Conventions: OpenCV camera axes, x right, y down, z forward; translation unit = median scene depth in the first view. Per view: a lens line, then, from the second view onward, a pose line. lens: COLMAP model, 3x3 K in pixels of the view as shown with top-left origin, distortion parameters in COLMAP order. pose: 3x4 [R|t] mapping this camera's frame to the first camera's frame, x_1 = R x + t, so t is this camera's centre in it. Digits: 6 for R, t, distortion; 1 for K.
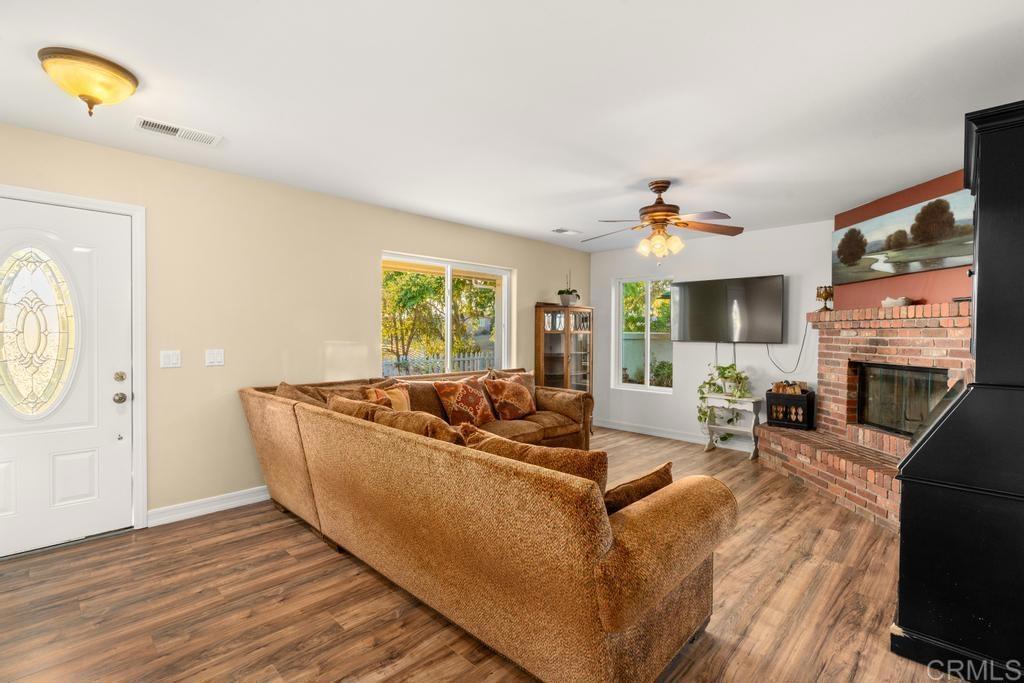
lens RADIAL K [[465.6, 0, 508.7], [0, 465.6, 337.7], [0, 0, 1]] dist [-0.001446, -0.000327]
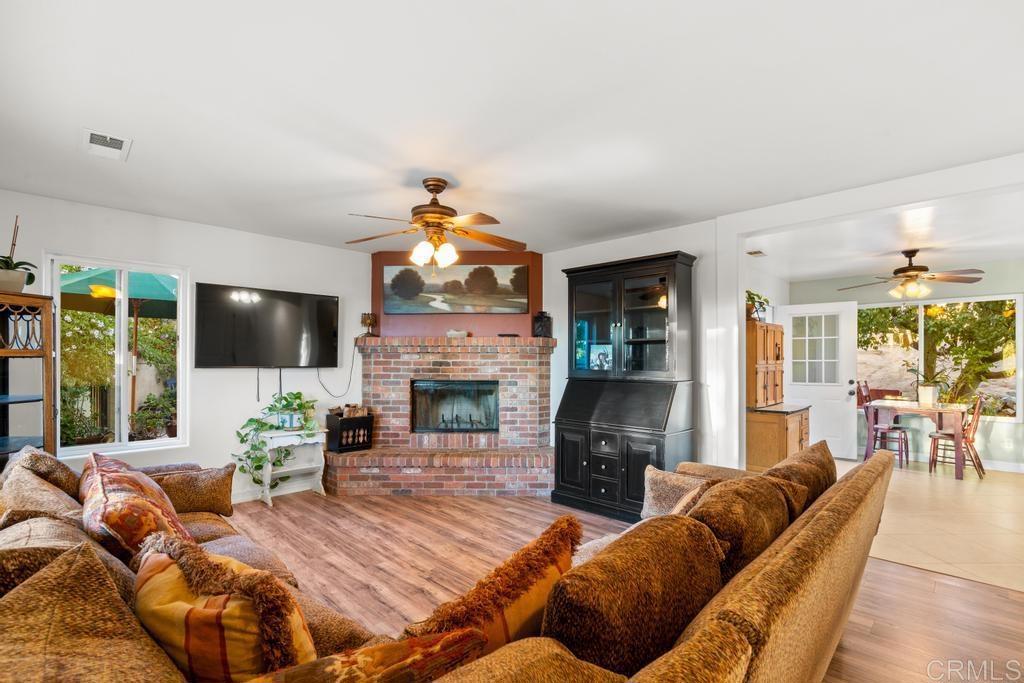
lens RADIAL K [[466.2, 0, 510.5], [0, 466.2, 363.2], [0, 0, 1]] dist [-0.001049, -0.000135]
pose [[0.002072, -0.007804, 0.999967, -0.436058], [0.009154, 0.999928, 0.007785, 0.000069], [-0.999956, 0.009138, 0.002144, 0.720023]]
